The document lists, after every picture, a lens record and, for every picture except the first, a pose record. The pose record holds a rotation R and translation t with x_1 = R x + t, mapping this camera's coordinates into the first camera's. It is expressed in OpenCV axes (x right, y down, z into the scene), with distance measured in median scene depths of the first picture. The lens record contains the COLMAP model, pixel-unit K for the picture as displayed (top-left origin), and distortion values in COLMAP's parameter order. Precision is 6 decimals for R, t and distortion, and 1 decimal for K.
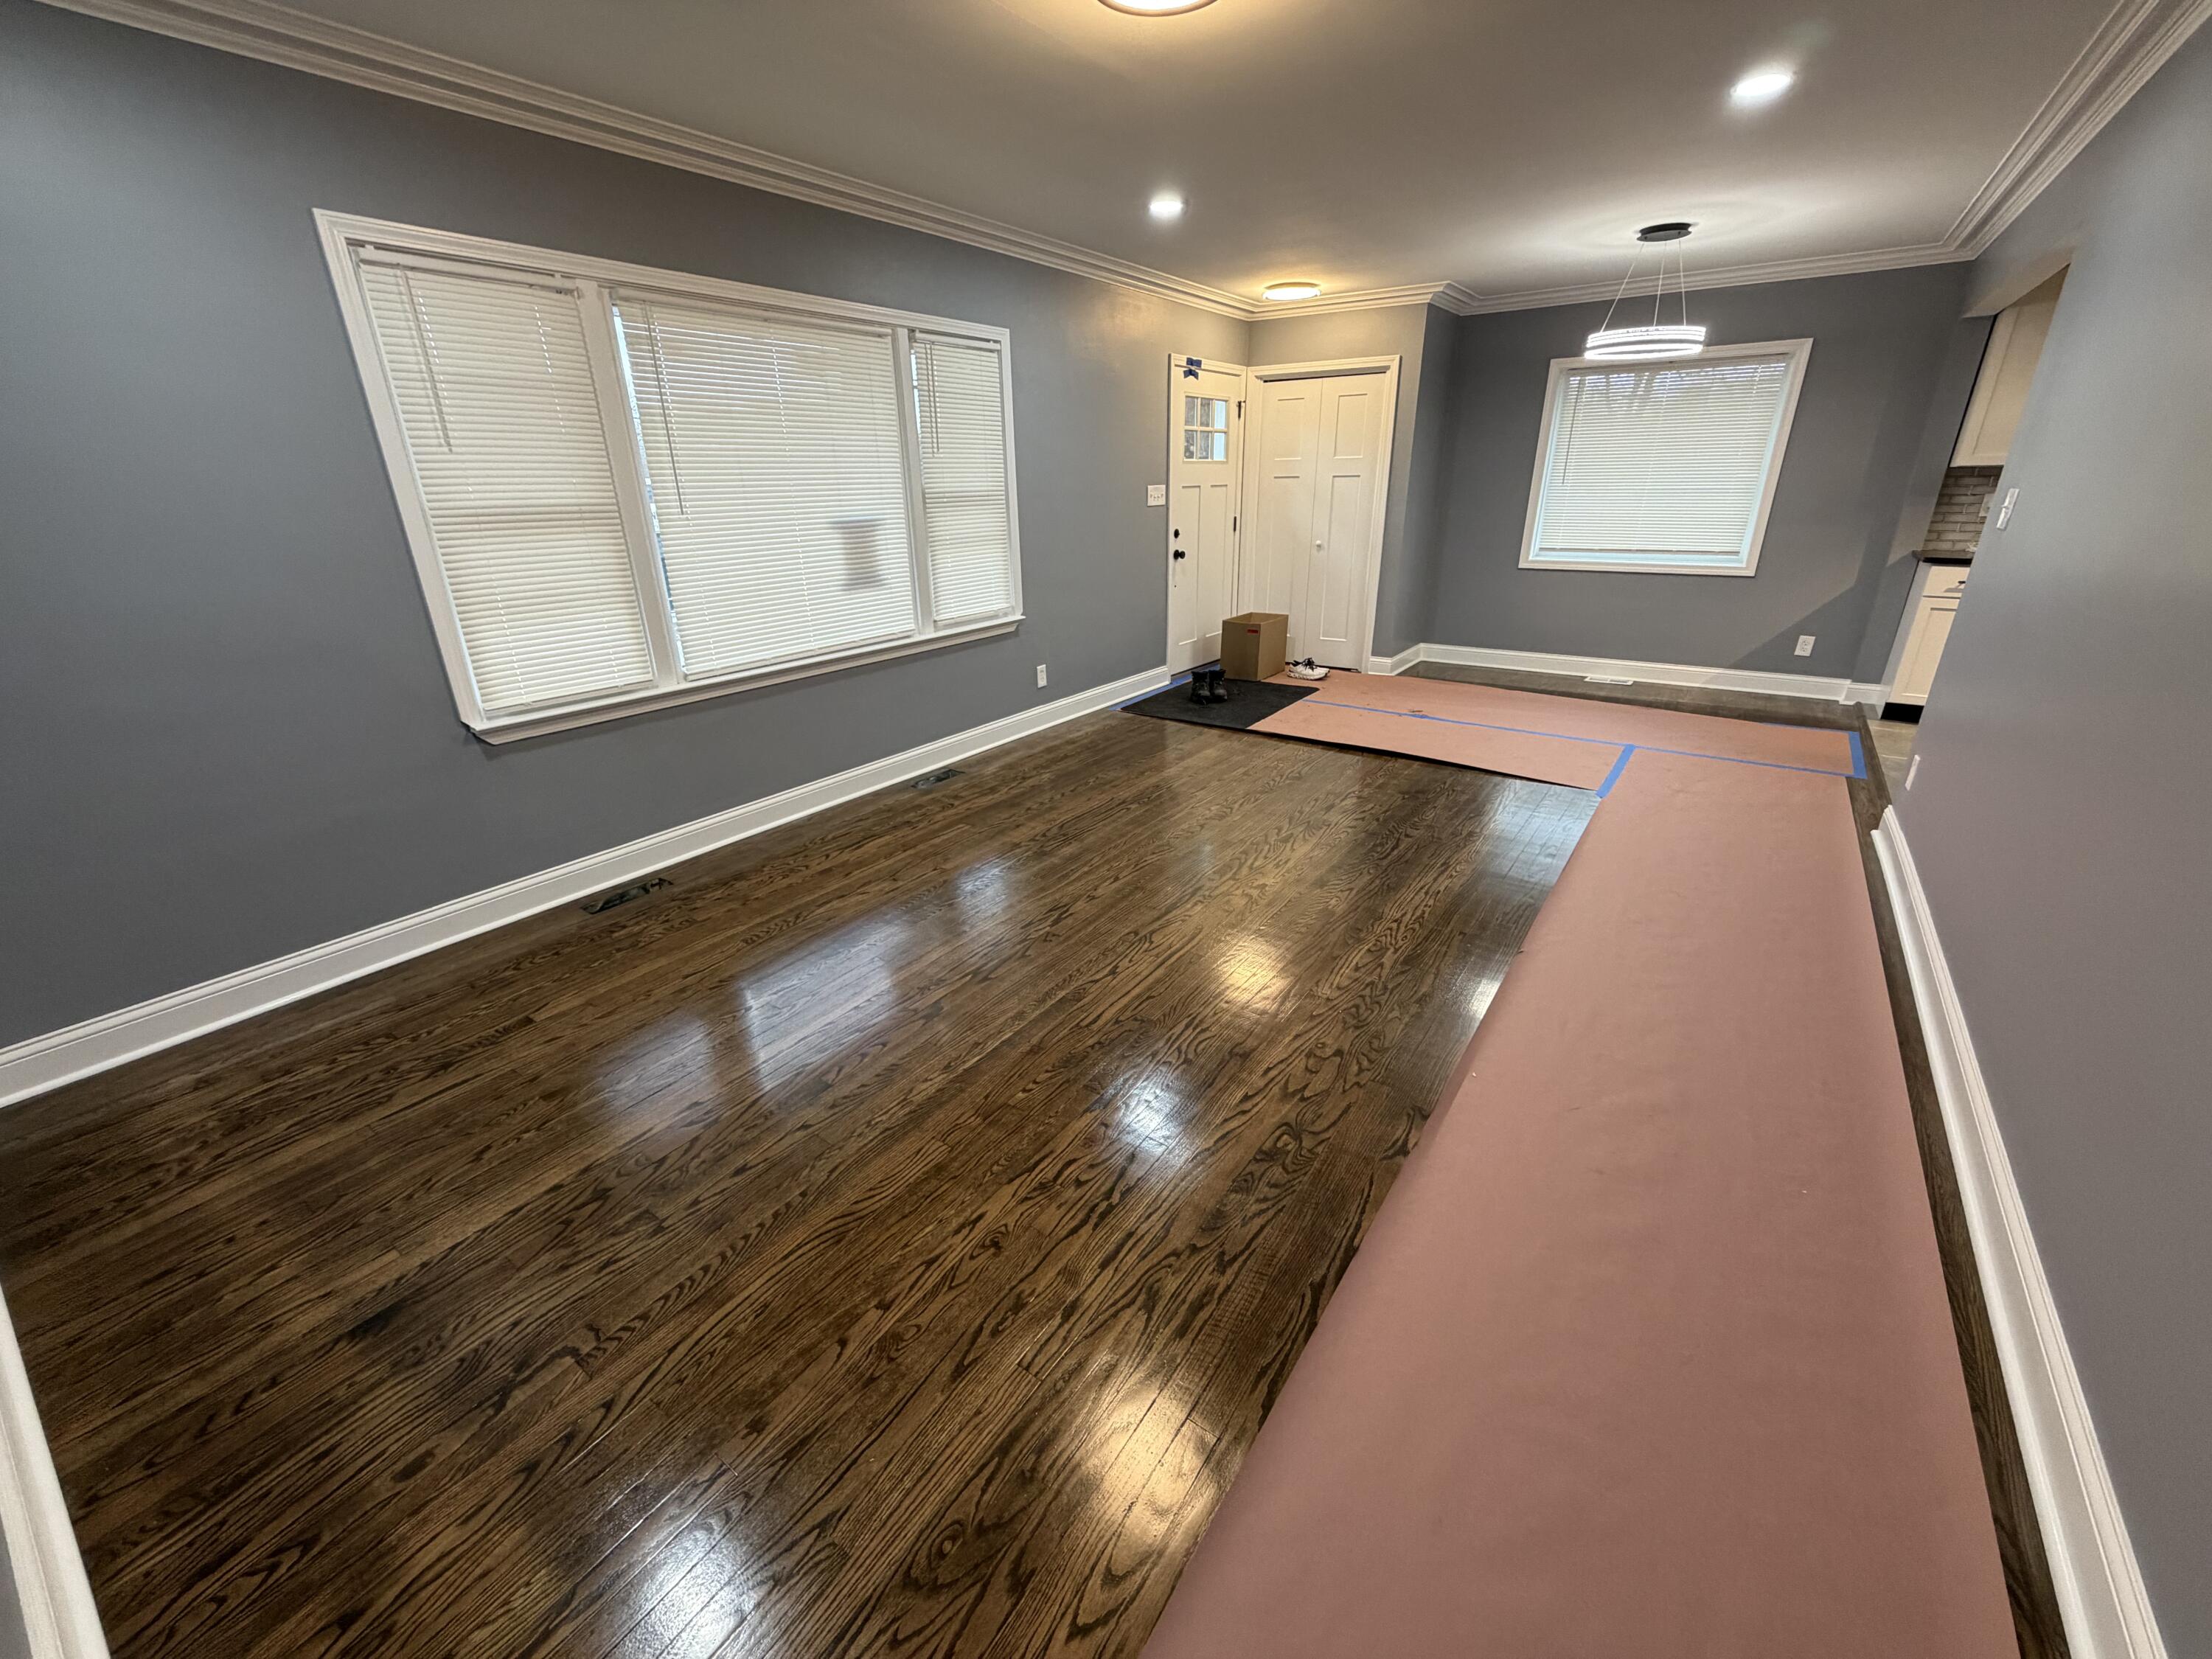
lens RADIAL K [[880.7, 0, 1104.1], [0, 880.7, 823.6], [0, 0, 1]] dist [-0.002866, 0.000537]
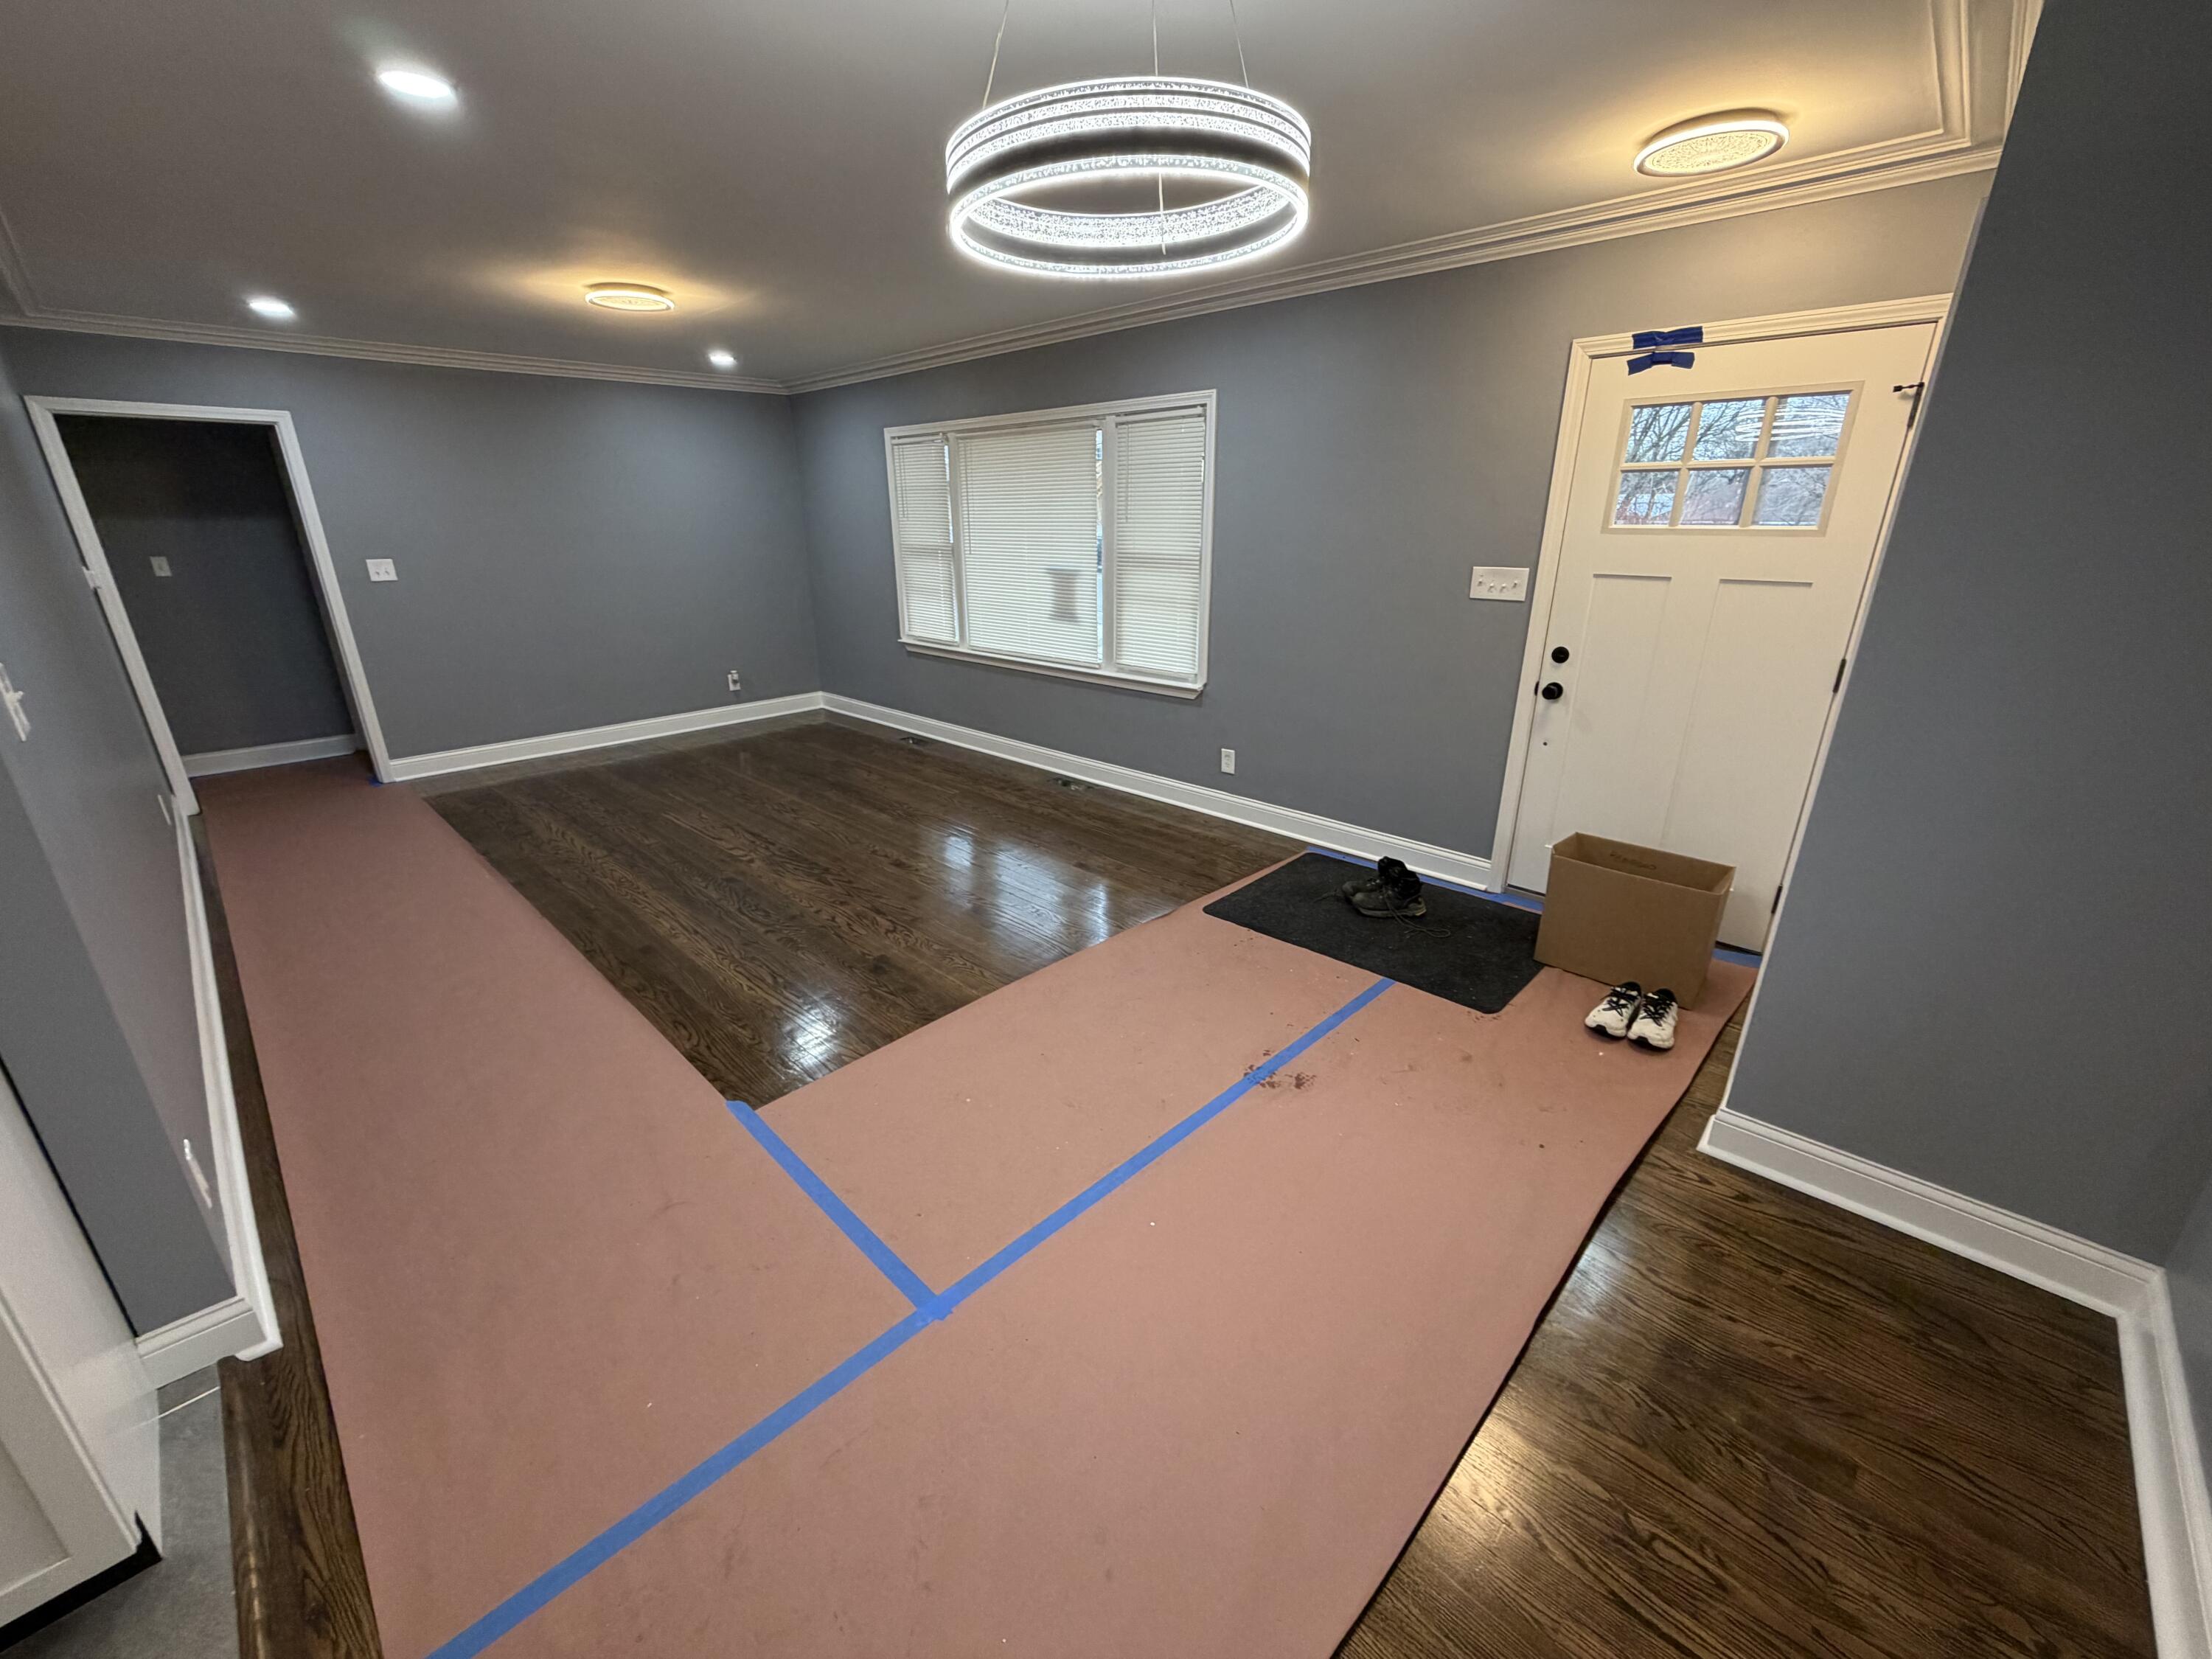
lens RADIAL K [[880.7, 0, 1103.5], [0, 880.7, 829.2], [0, 0, 1]] dist [-0.002866, 0.000537]
pose [[-0.147319, 0.350244, -0.925001, 0.946163], [-0.357647, 0.853062, 0.379965, -0.476735], [0.922164, 0.386800, -0.000408, 1.075048]]
